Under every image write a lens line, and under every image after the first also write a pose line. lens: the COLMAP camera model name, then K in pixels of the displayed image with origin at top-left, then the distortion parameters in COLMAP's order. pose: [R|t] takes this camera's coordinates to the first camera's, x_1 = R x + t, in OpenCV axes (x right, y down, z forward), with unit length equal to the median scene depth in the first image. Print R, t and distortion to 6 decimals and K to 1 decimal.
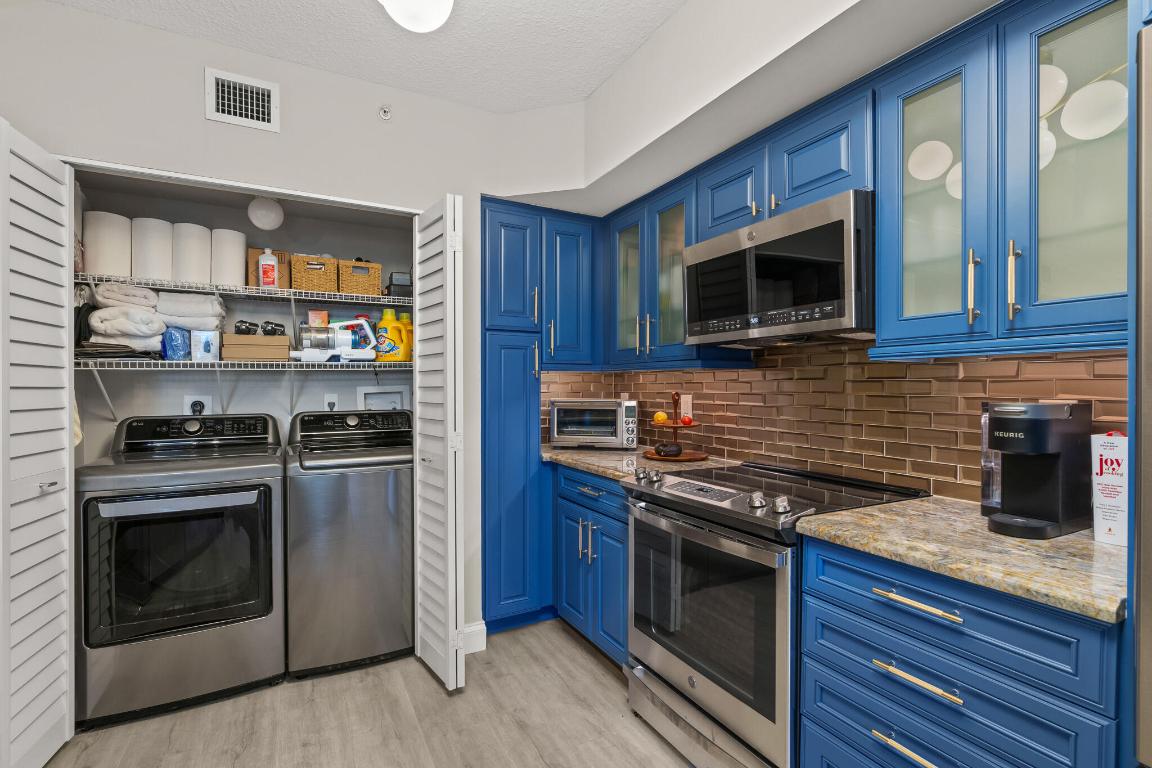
lens RADIAL K [[525.1, 0, 574.6], [0, 525.1, 389.0], [0, 0, 1]] dist [-0.002033, 0.000220]
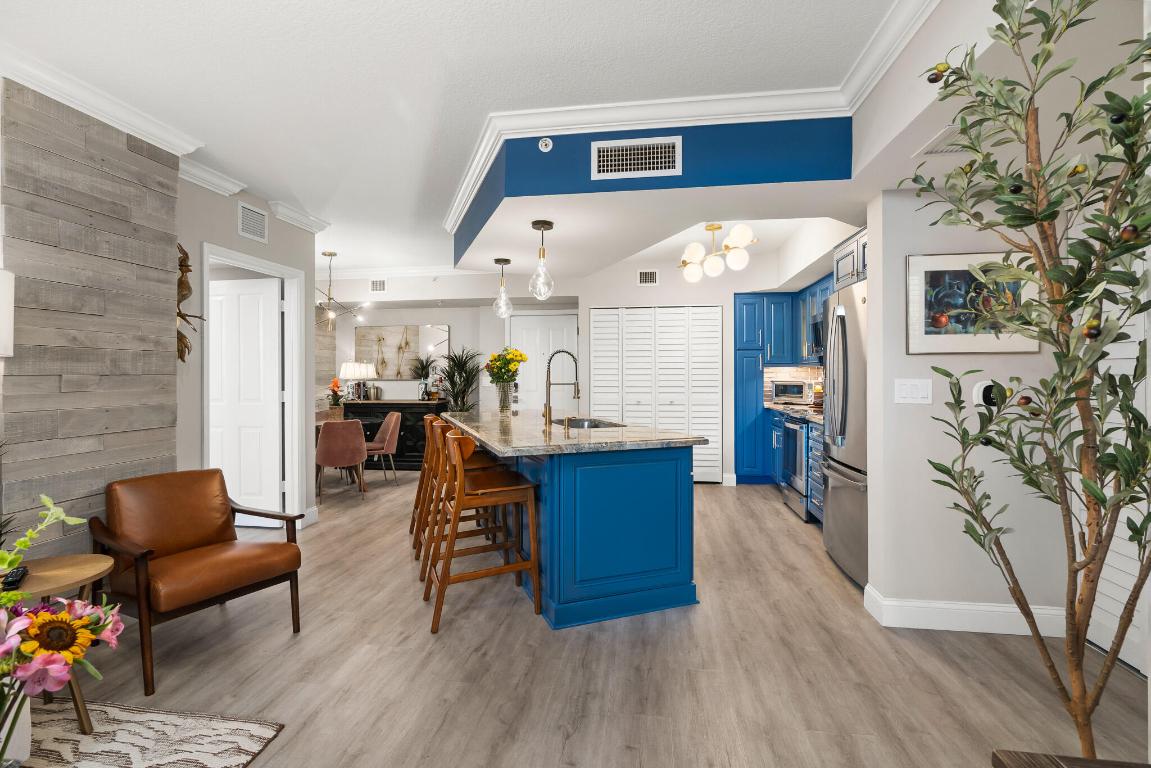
lens RADIAL K [[524.7, 0, 579.1], [0, 524.7, 379.6], [0, 0, 1]] dist [-0.002033, 0.000220]
pose [[0.815181, 0.006142, -0.579174, 0.614947], [-0.003340, 0.999977, 0.005904, 0.007541], [0.579197, -0.002879, 0.815183, -1.310928]]
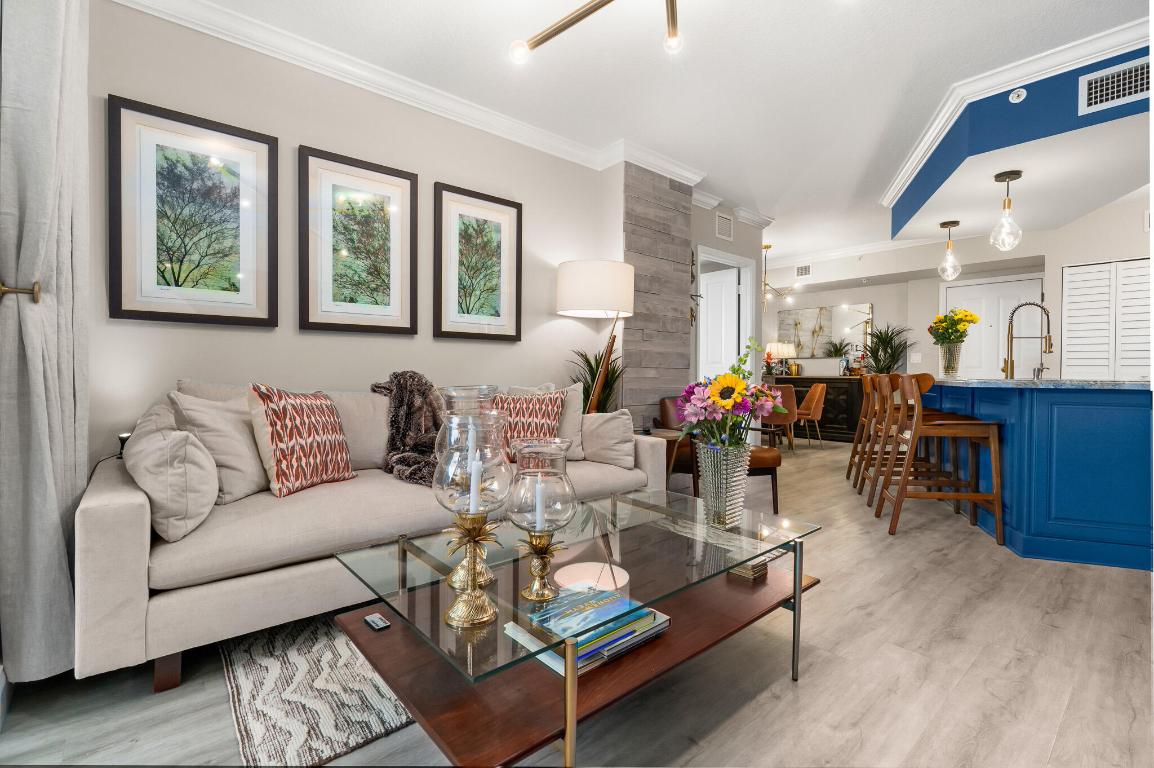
lens RADIAL K [[526.1, 0, 575.7], [0, 526.1, 377.9], [0, 0, 1]] dist [-0.002033, 0.000220]
pose [[0.236906, 0.012128, -0.971457, 0.799646], [-0.016012, 0.999835, 0.008578, 0.136287], [0.971401, 0.013523, 0.237061, -1.639092]]
